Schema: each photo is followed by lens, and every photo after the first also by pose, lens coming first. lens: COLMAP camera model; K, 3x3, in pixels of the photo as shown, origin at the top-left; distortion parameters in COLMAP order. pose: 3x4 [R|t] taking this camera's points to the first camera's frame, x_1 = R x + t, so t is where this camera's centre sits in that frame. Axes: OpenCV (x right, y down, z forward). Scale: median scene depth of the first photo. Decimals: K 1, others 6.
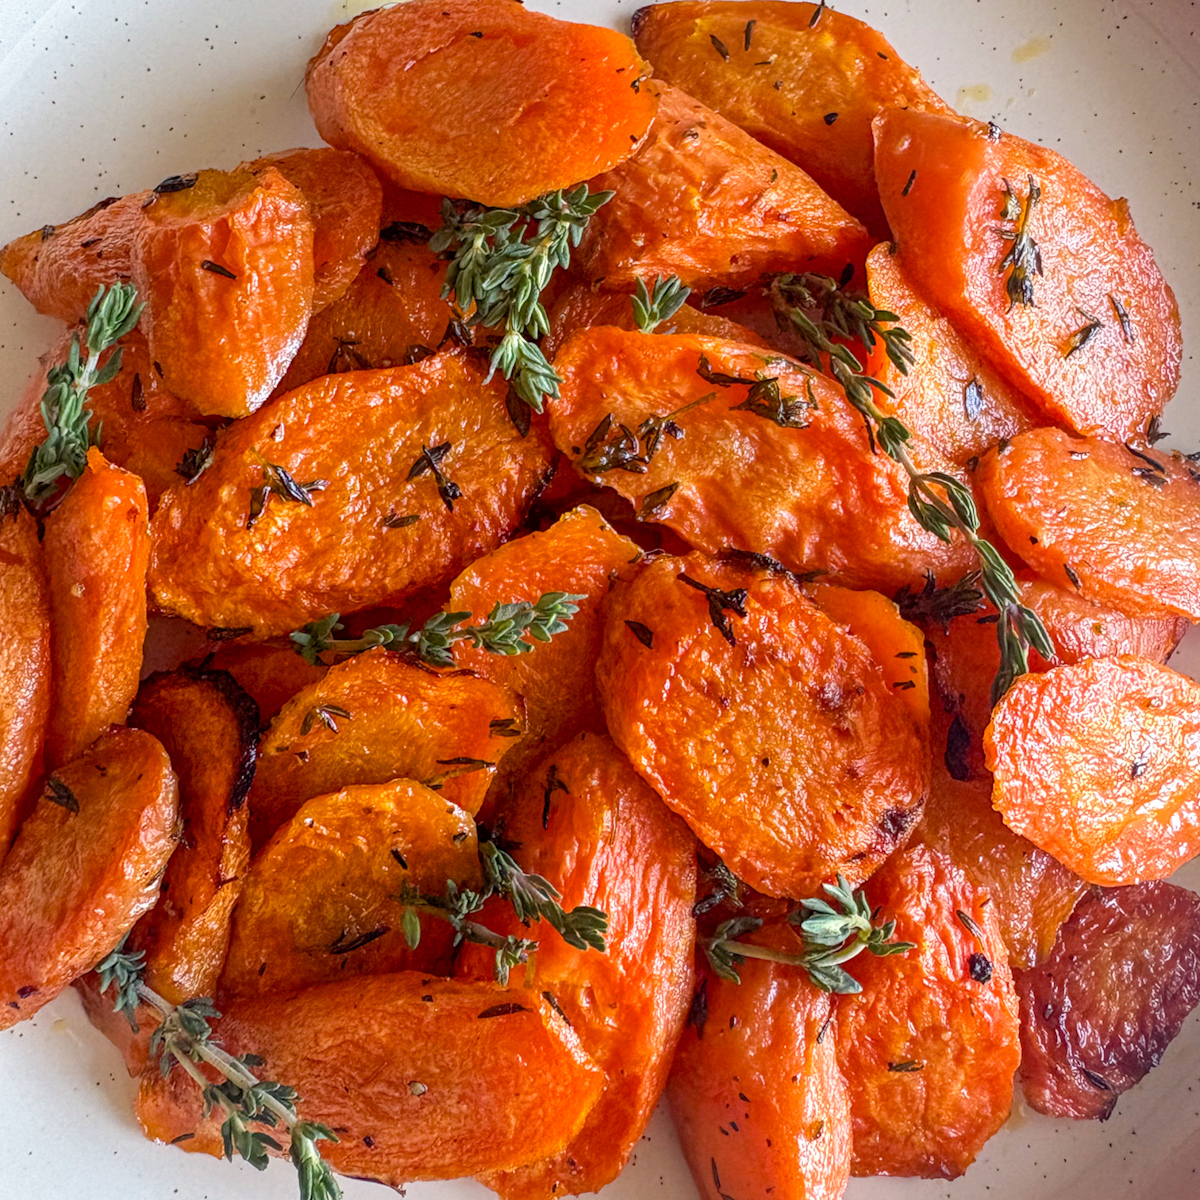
lens RADIAL K [[1439.7, 0, 602.6], [0, 1439.7, 569.1], [0, 0, 1]] dist [-0.016516, 0.003275]
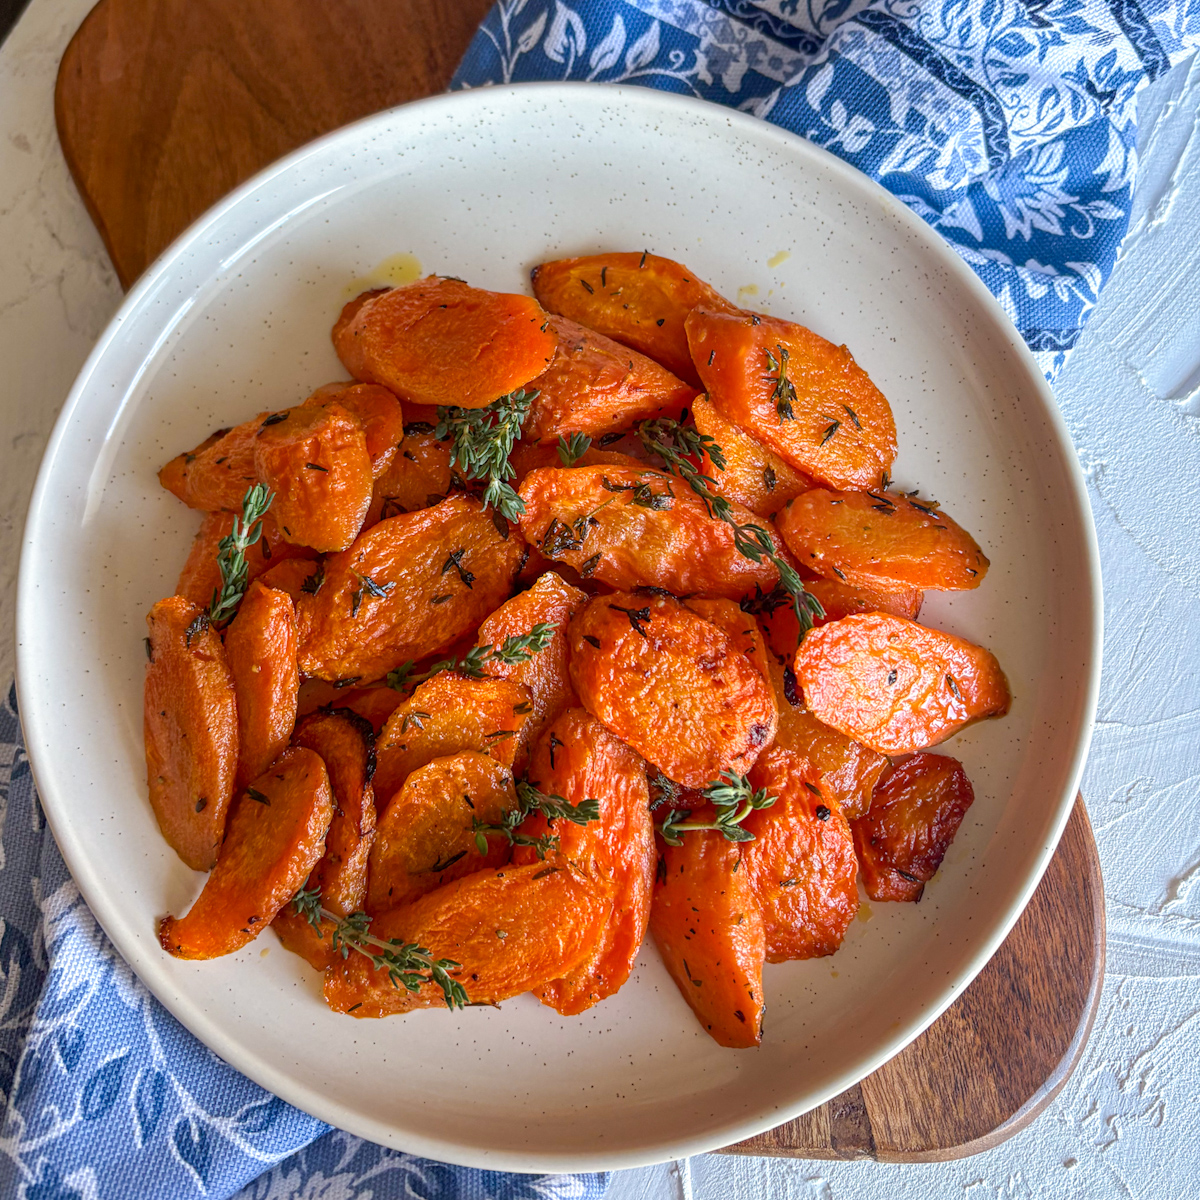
lens RADIAL K [[1556.5, 0, 601.1], [0, 1556.5, 655.5], [0, 0, 1]] dist [-0.010864, -0.019942]
pose [[0.988264, -0.147410, 0.040063, -0.038850], [0.148376, 0.988679, -0.022306, 0.099734], [-0.036322, 0.027989, 0.998948, -0.818967]]
